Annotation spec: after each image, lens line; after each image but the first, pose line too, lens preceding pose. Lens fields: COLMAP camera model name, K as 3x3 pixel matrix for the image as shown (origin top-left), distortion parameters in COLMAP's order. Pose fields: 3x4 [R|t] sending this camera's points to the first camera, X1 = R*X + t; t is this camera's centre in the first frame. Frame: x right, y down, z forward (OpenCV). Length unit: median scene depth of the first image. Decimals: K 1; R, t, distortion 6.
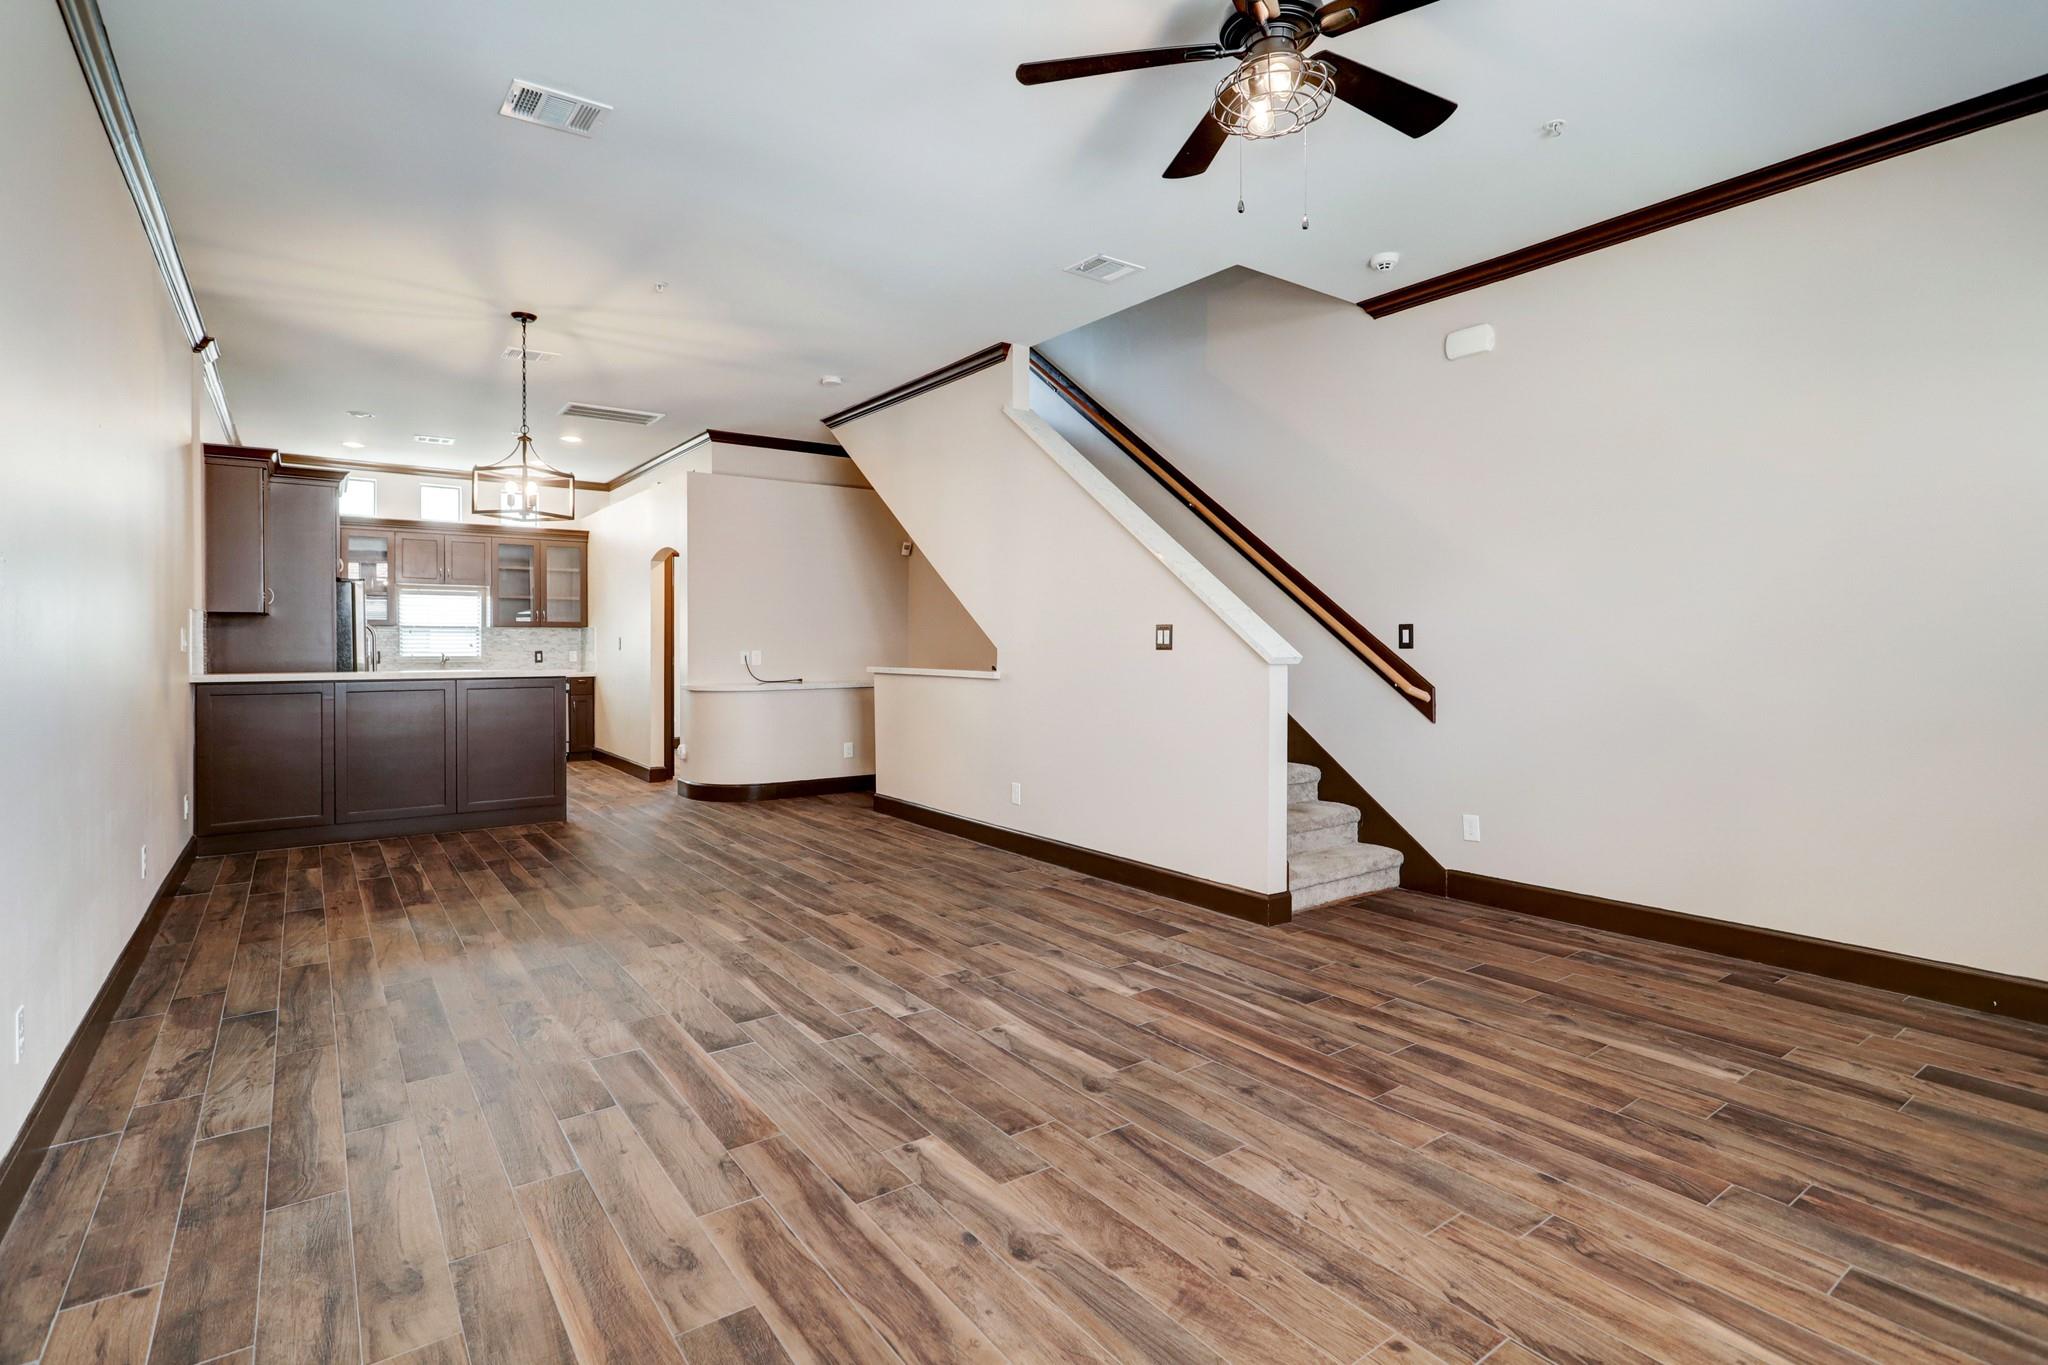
lens RADIAL K [[991.7, 0, 1021.2], [0, 991.7, 658.5], [0, 0, 1]] dist [-0.001747, -0.000184]
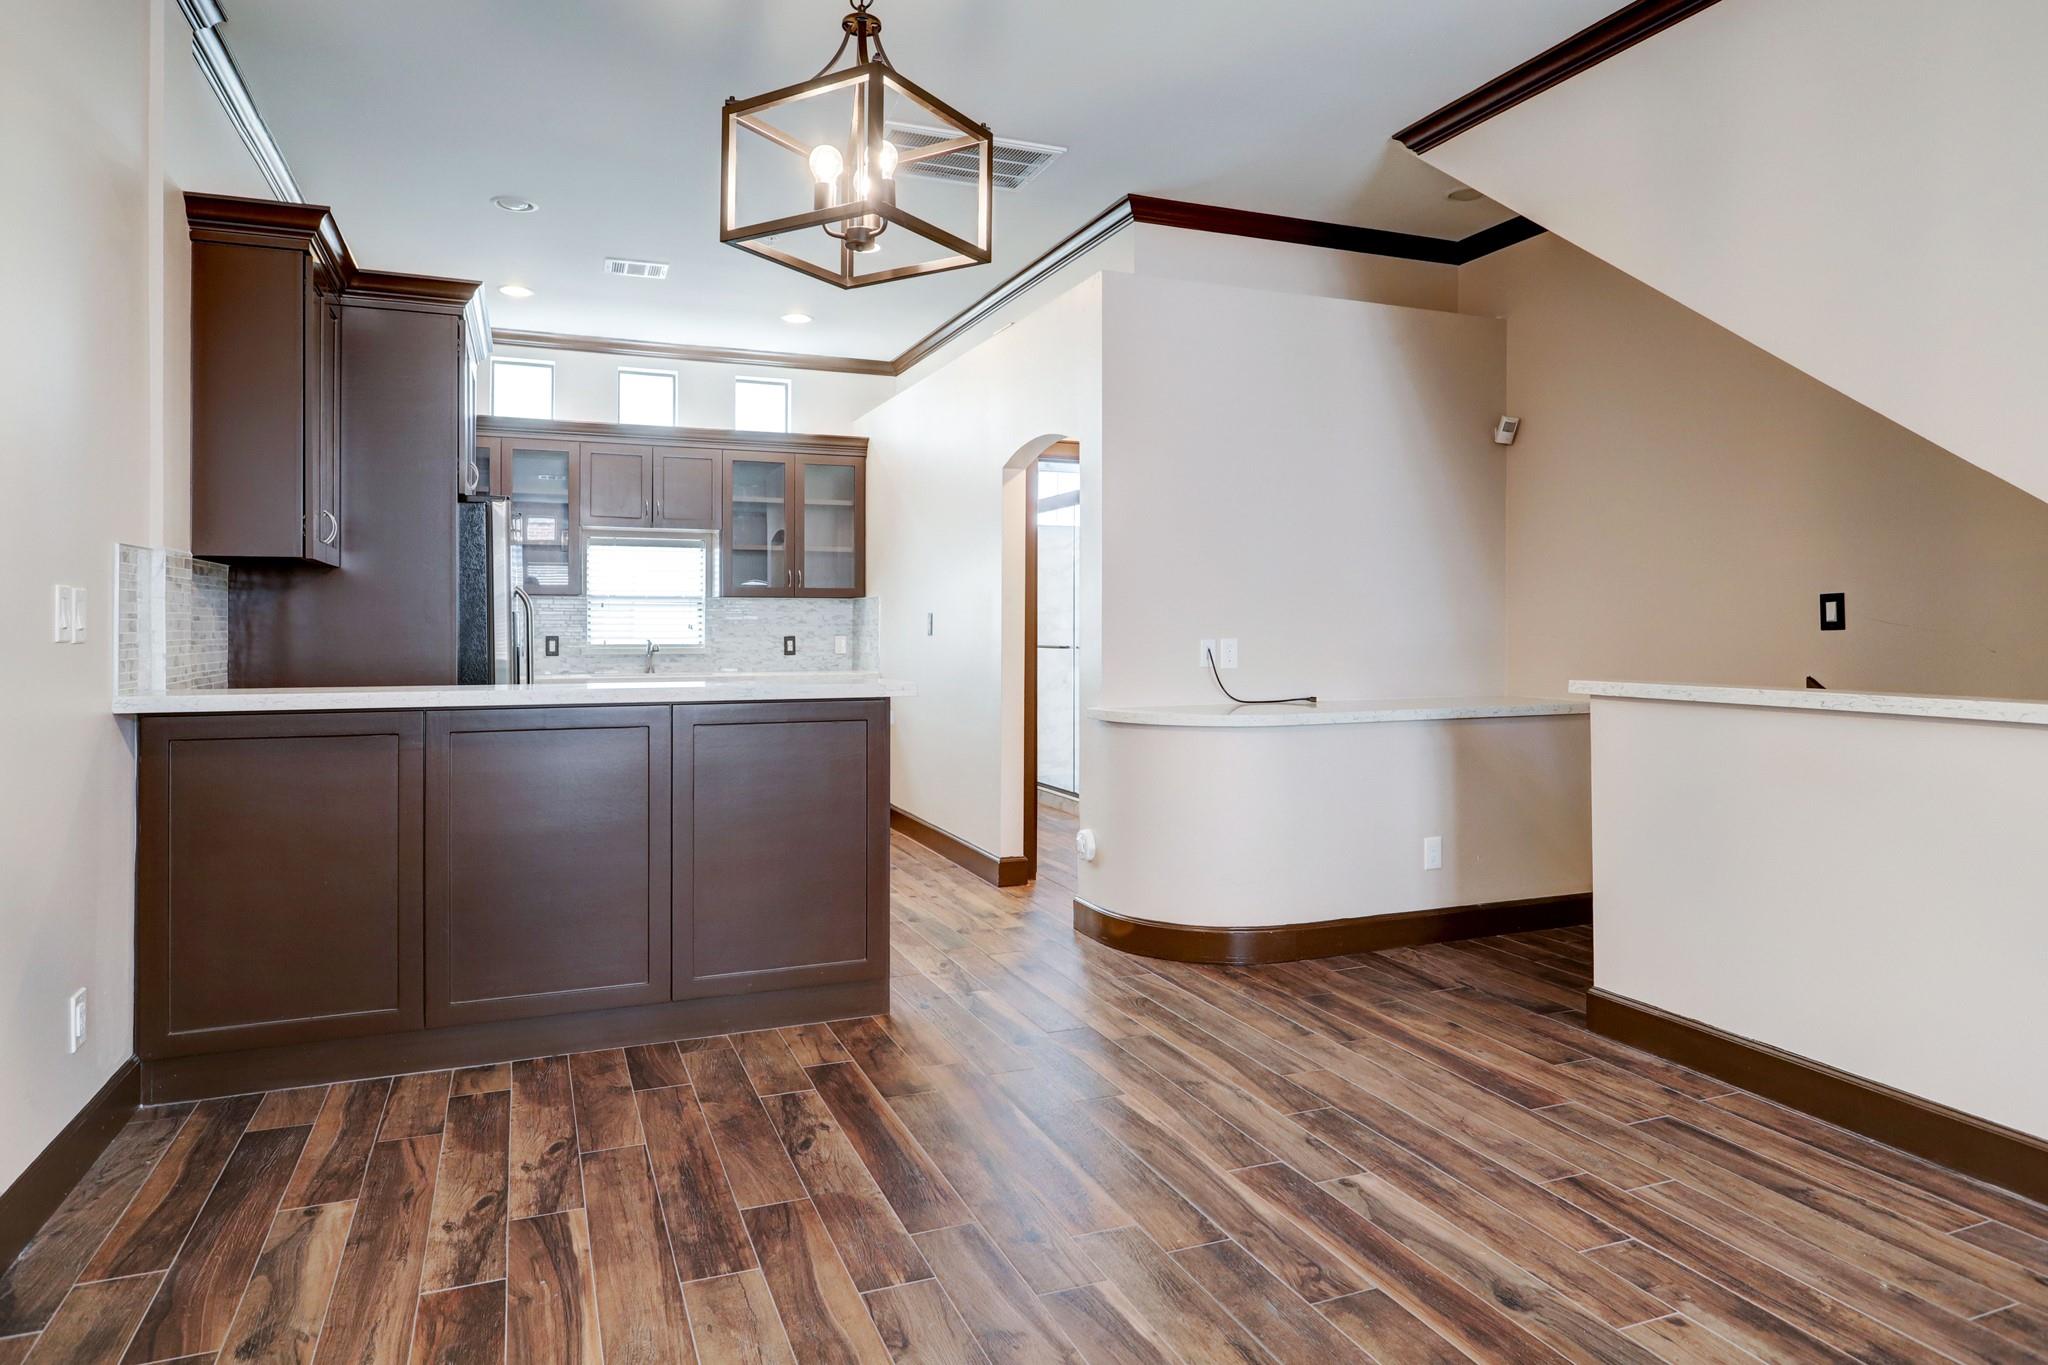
lens RADIAL K [[1244.4, 0, 1023.9], [0, 1244.4, 624.2], [0, 0, 1]] dist [0.004773, 0.000824]
pose [[0.971857, -0.000408, -0.235571, -0.219759], [-0.002991, 0.999897, -0.014069, -0.006071], [0.235552, 0.014377, 0.971755, 0.380392]]
